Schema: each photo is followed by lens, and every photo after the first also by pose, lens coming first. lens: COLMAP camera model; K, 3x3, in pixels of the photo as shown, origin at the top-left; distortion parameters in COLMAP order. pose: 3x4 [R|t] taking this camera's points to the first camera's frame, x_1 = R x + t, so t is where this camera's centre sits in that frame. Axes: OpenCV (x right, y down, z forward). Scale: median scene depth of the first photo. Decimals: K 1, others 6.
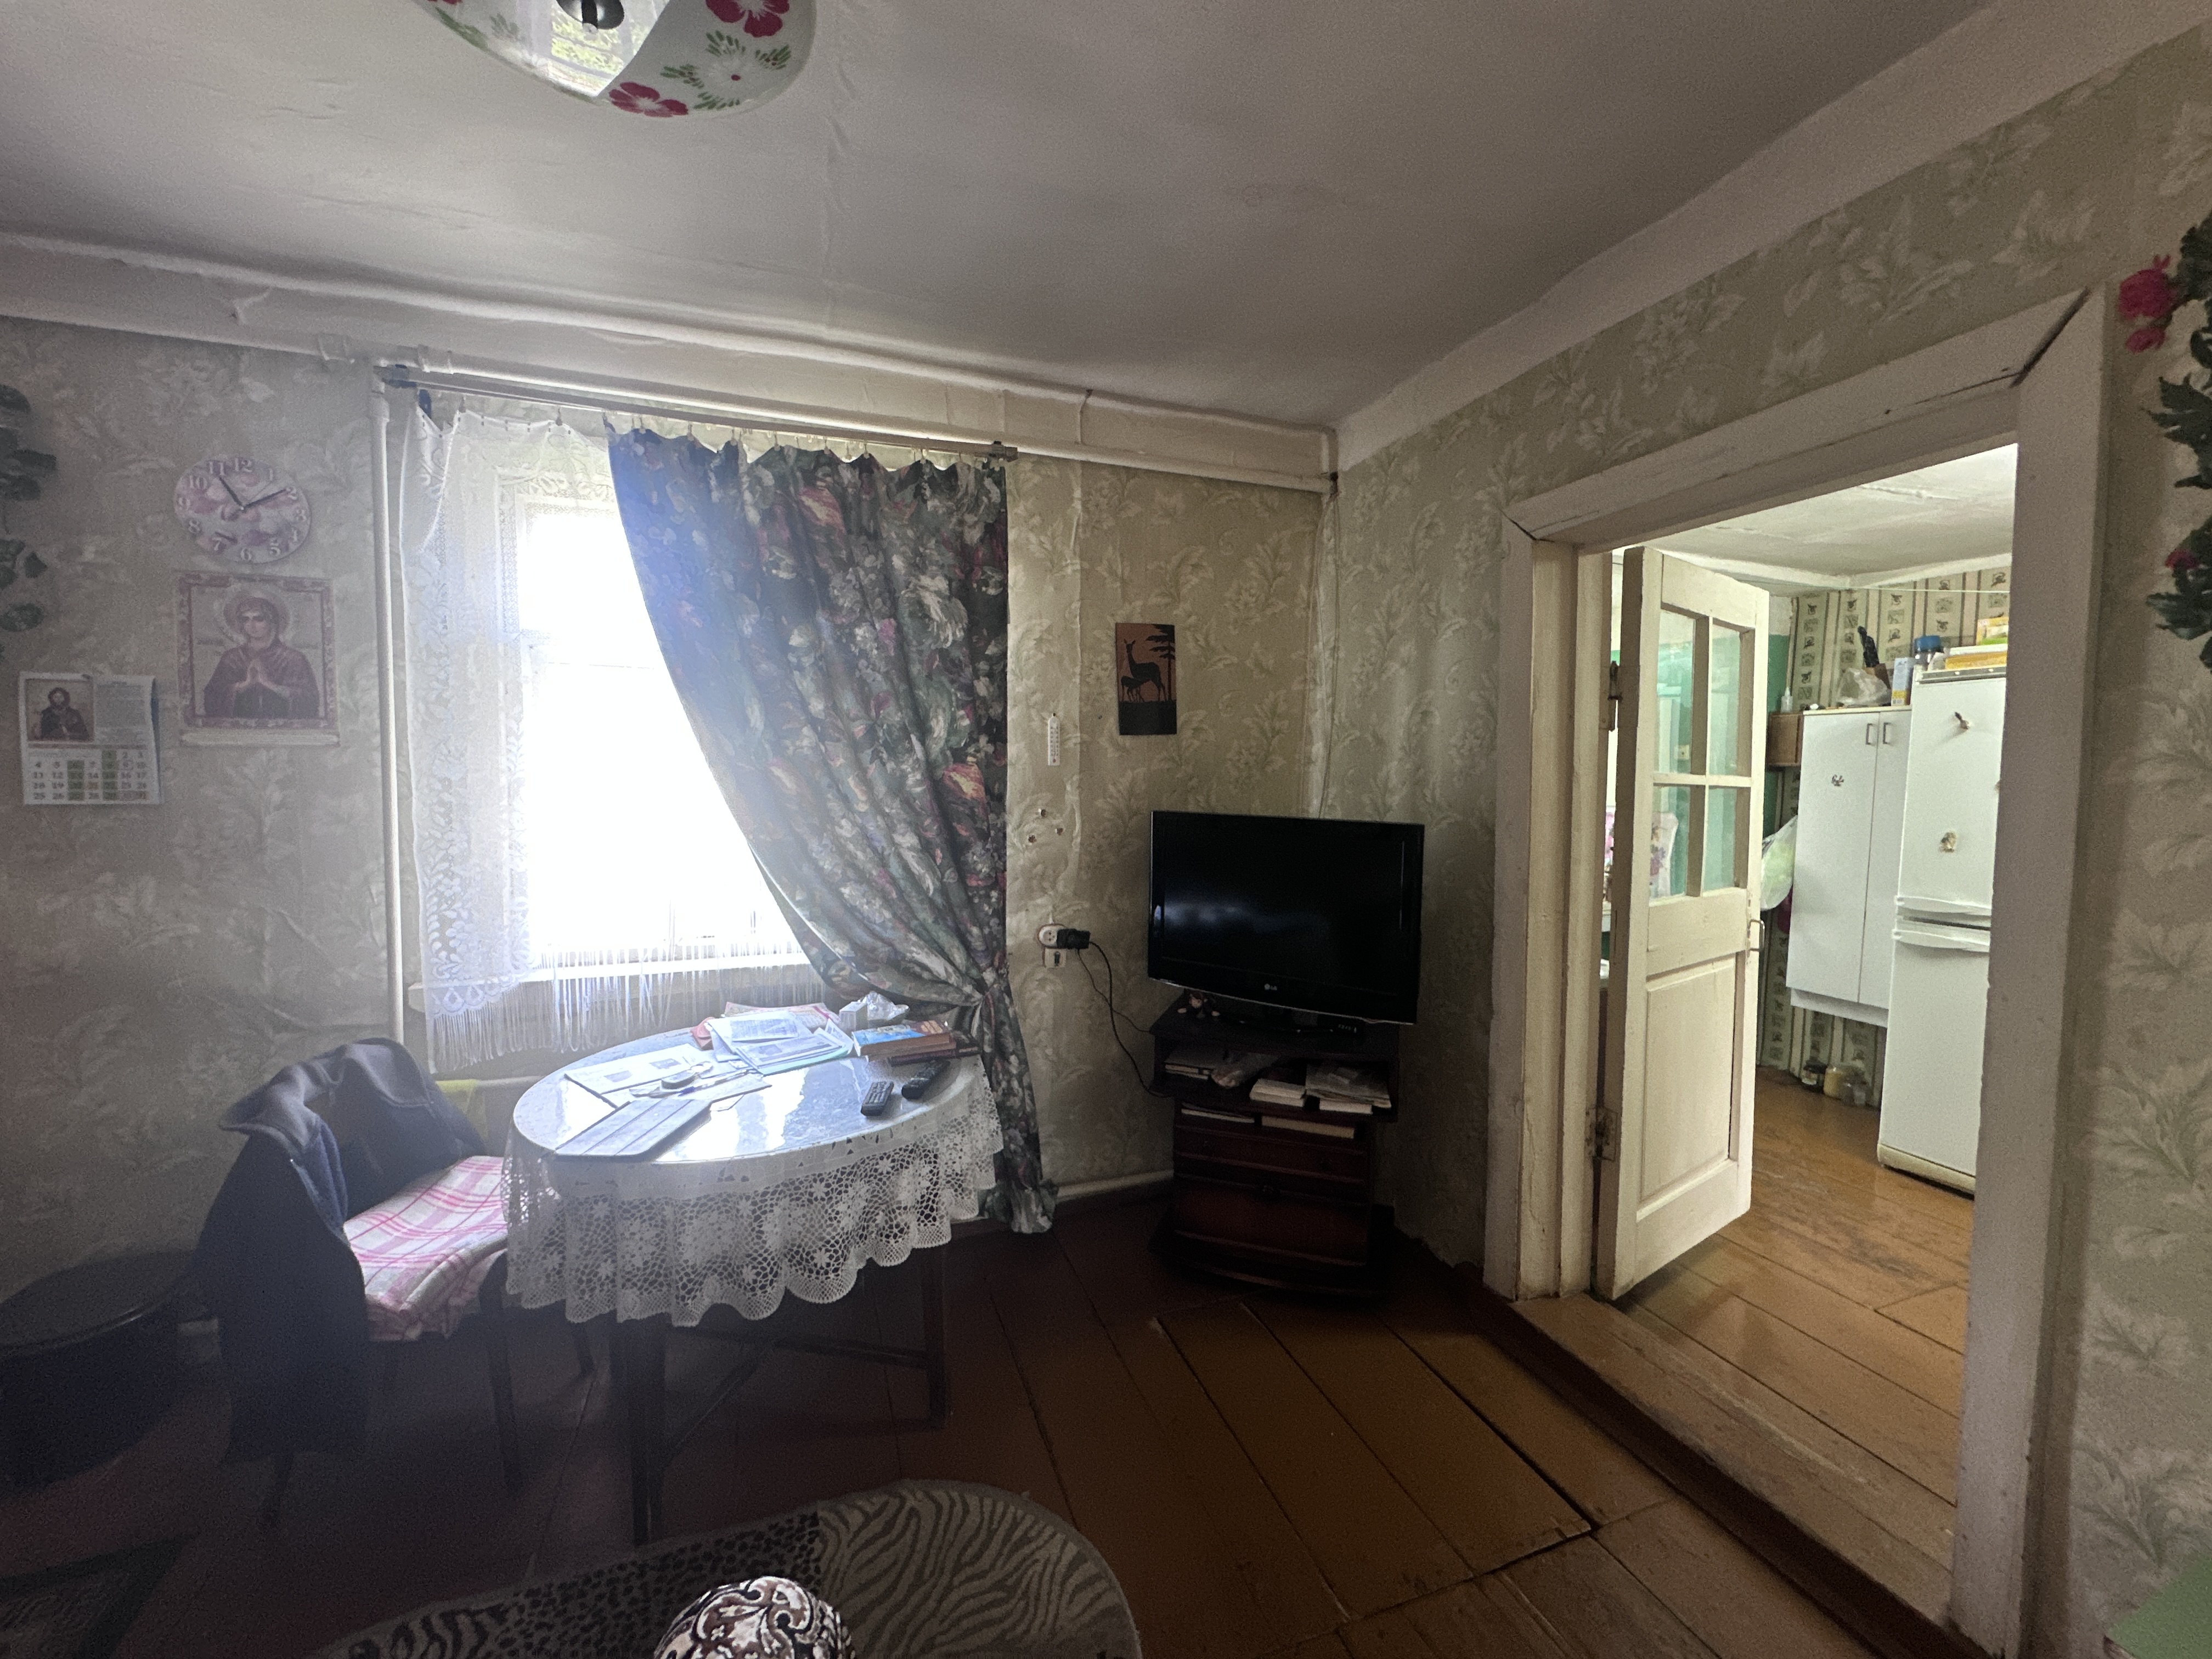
lens RADIAL K [[887.2, 0, 1109.5], [0, 887.2, 824.4], [0, 0, 1]] dist [-0.004927, 0.000366]
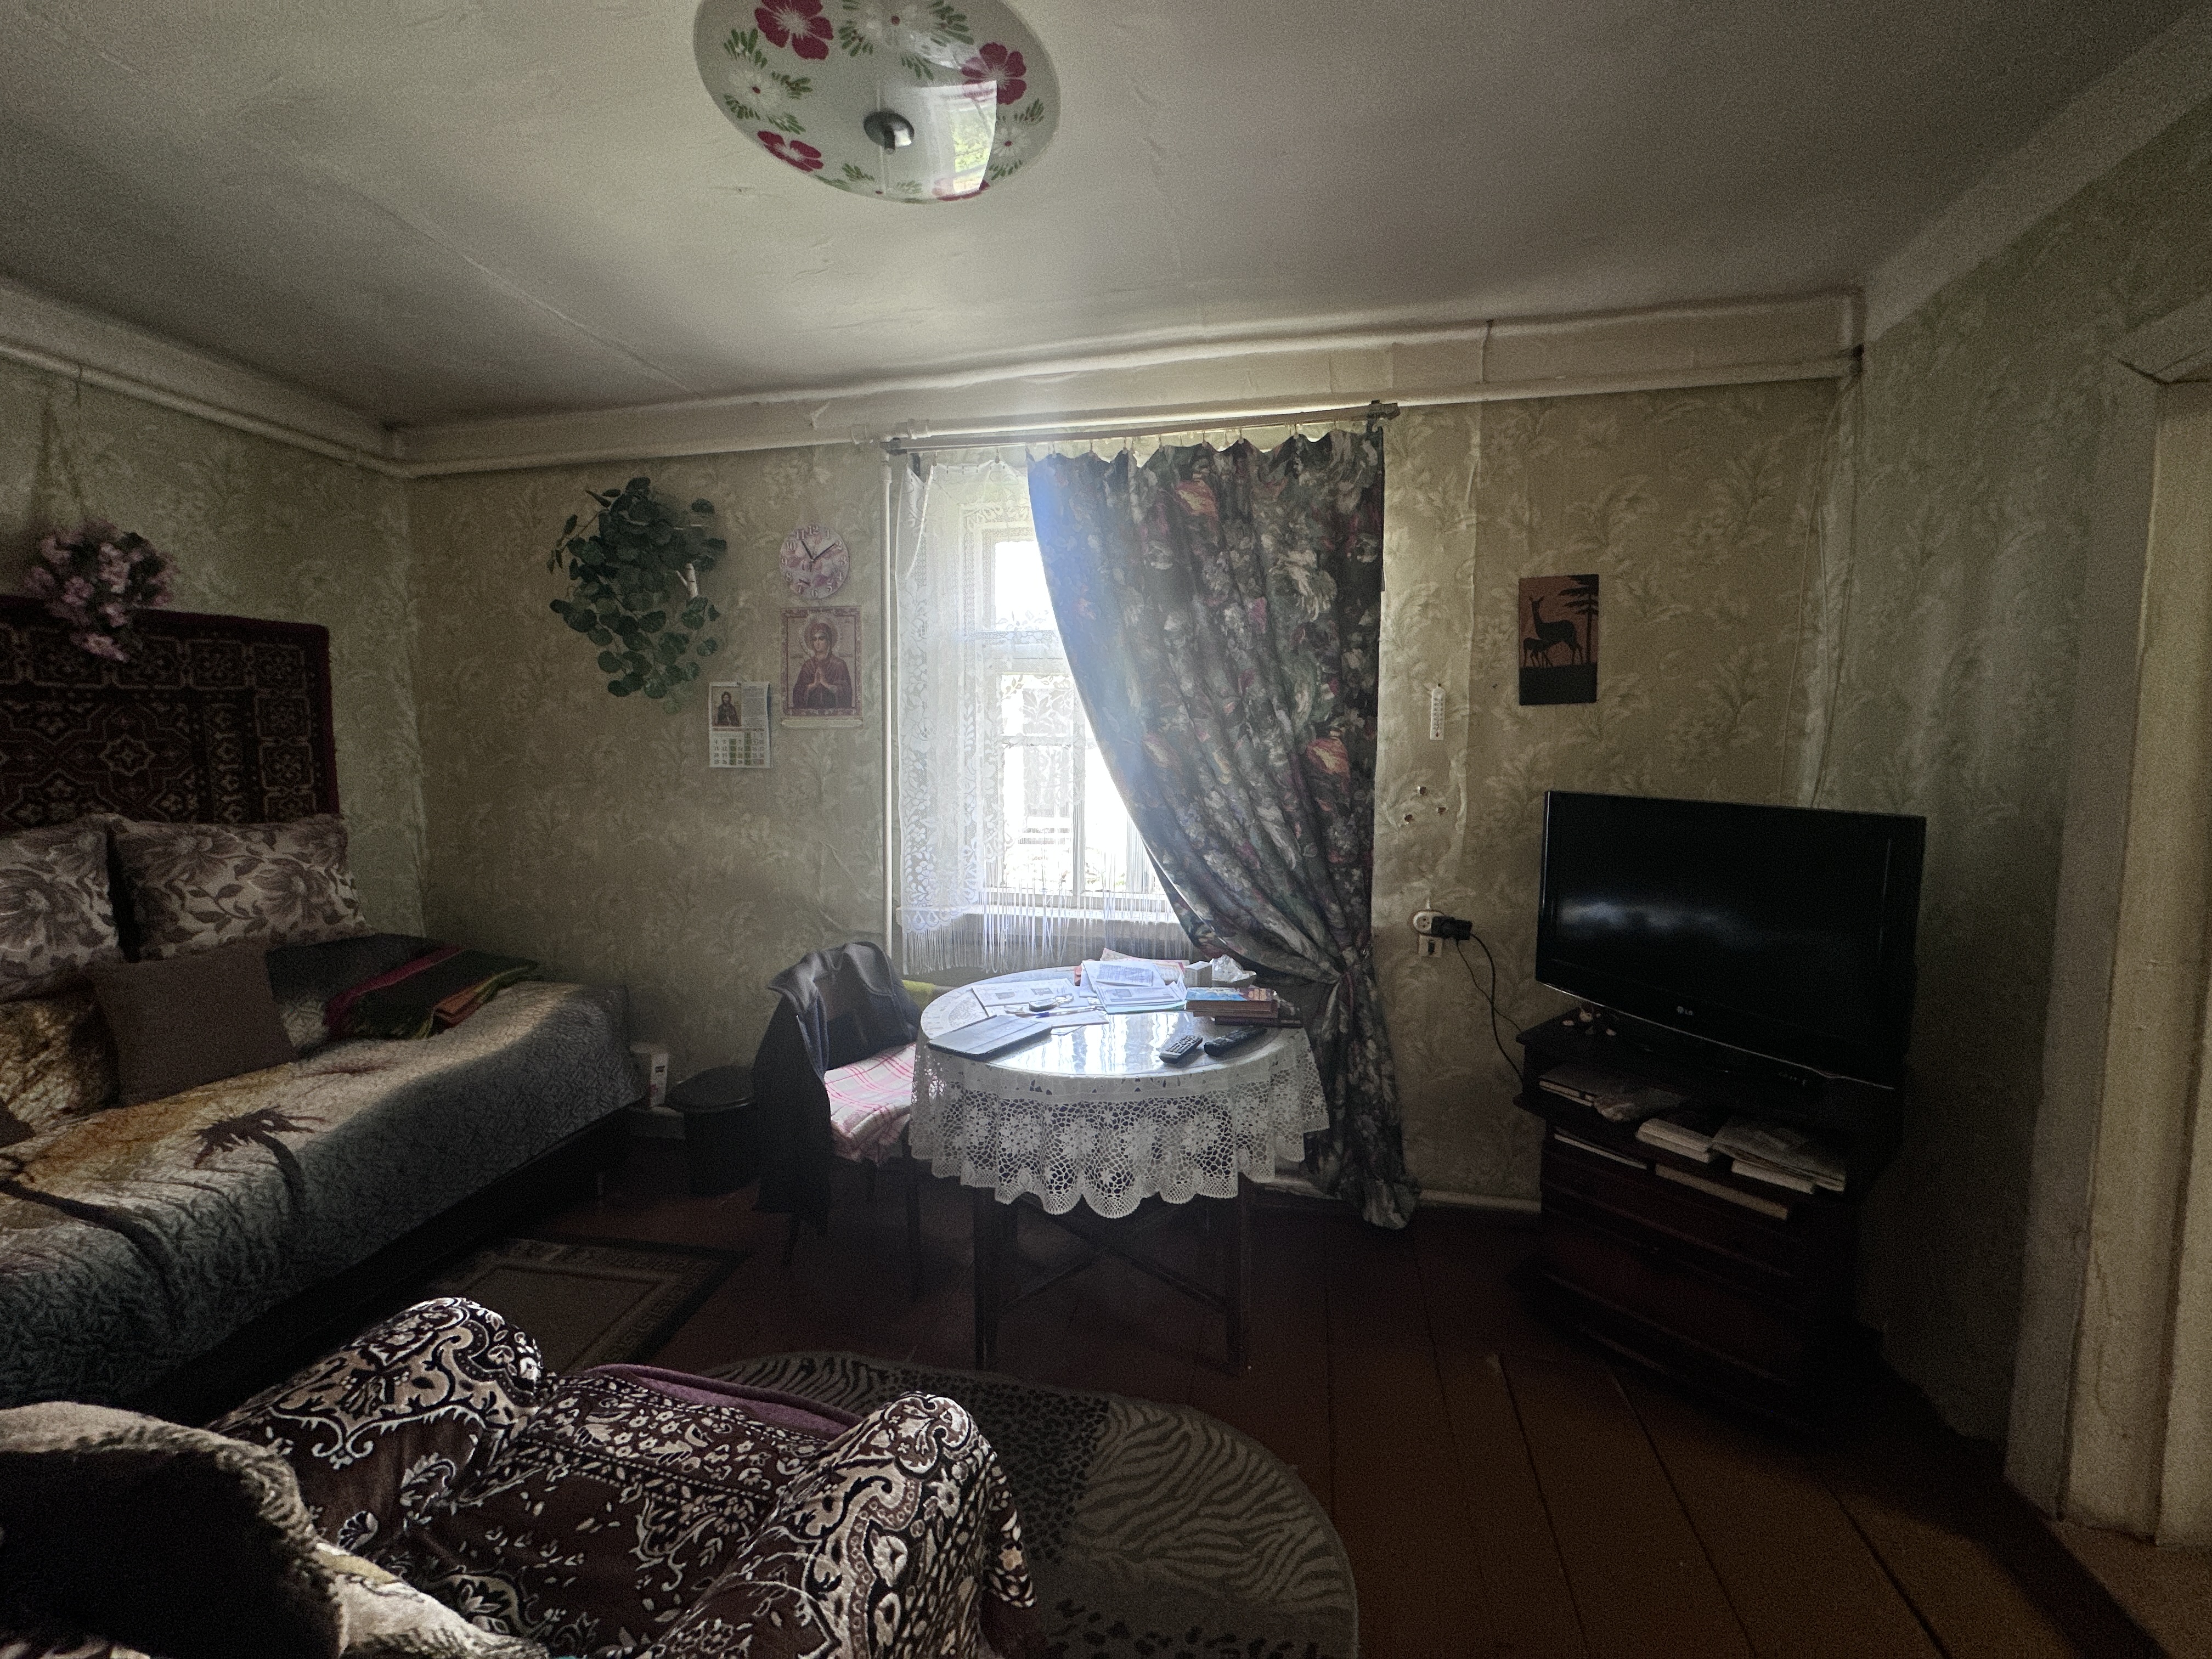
lens RADIAL K [[884.9, 0, 1107.0], [0, 884.9, 824.2], [0, 0, 1]] dist [-0.003250, 0.000847]
pose [[0.846399, 0.044568, -0.530681, 0.165009], [-0.033116, 0.998968, 0.031080, 0.005186], [0.531518, -0.008732, 0.847002, 0.035732]]
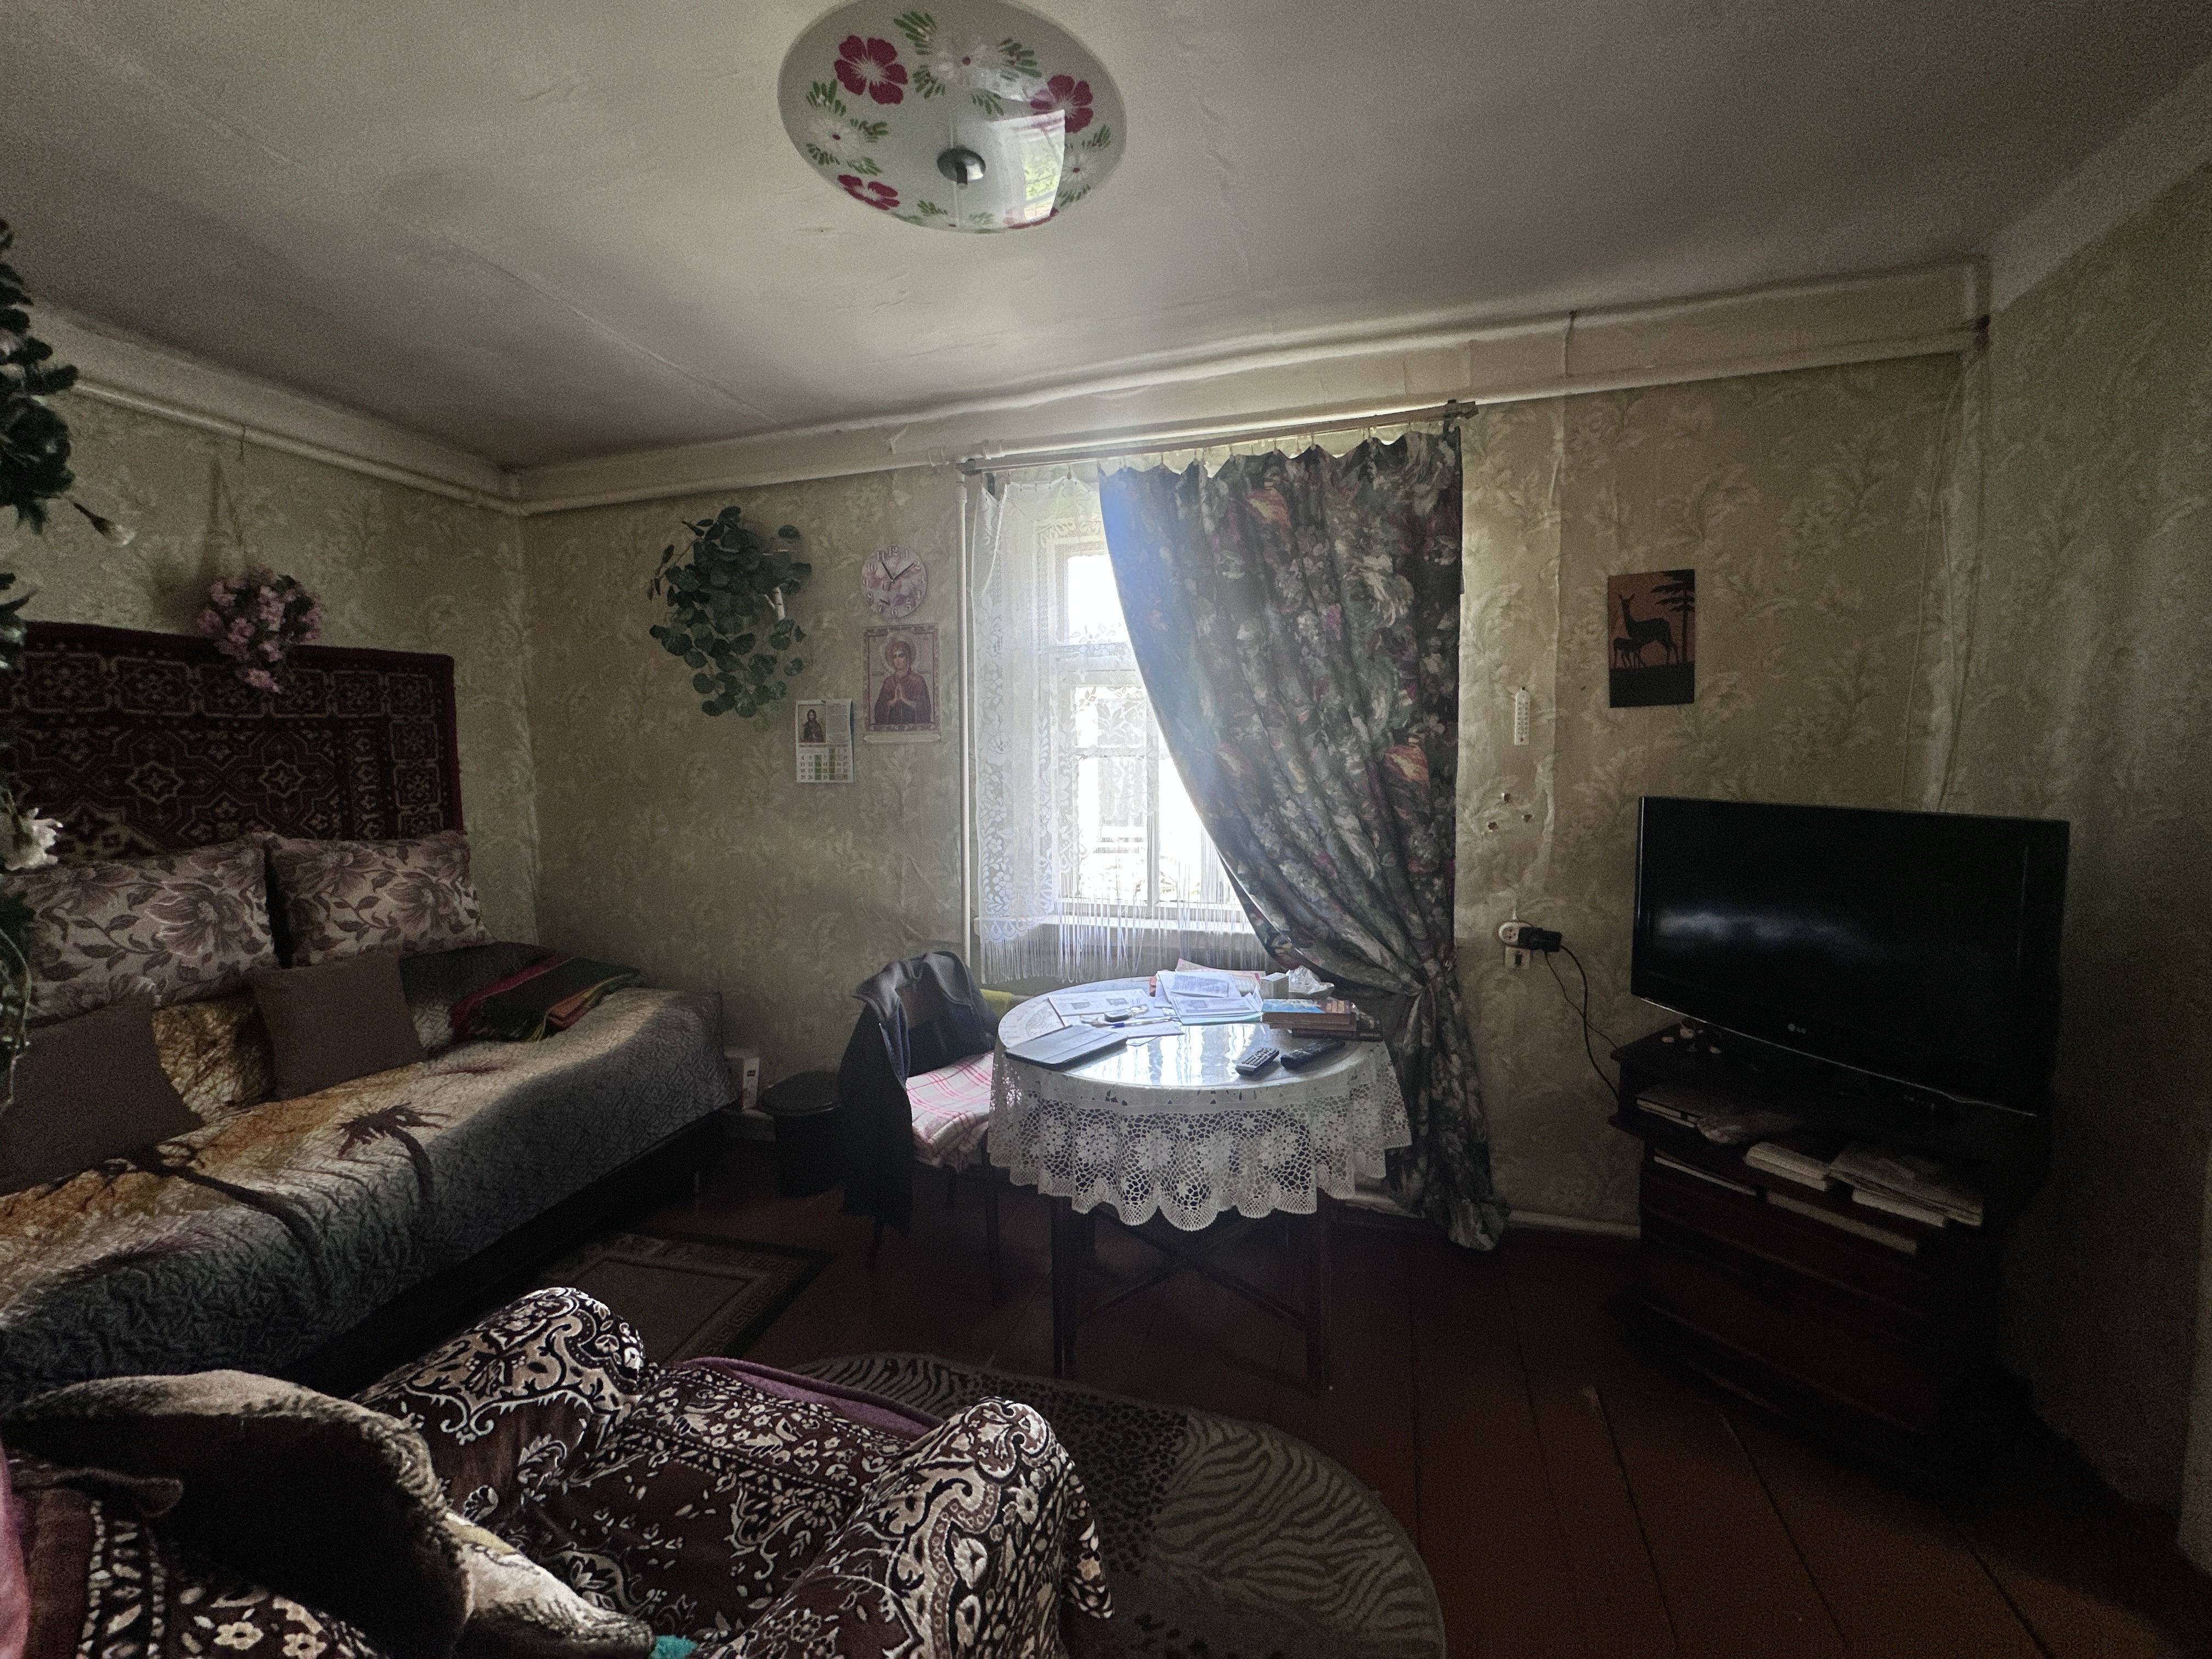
lens RADIAL K [[884.9, 0, 1107.0], [0, 884.9, 824.2], [0, 0, 1]] dist [-0.003250, 0.000847]
pose [[0.798505, 0.032142, -0.601130, 0.168543], [-0.022542, 0.999470, 0.023498, 0.002718], [0.601566, -0.005212, 0.798806, 0.033754]]
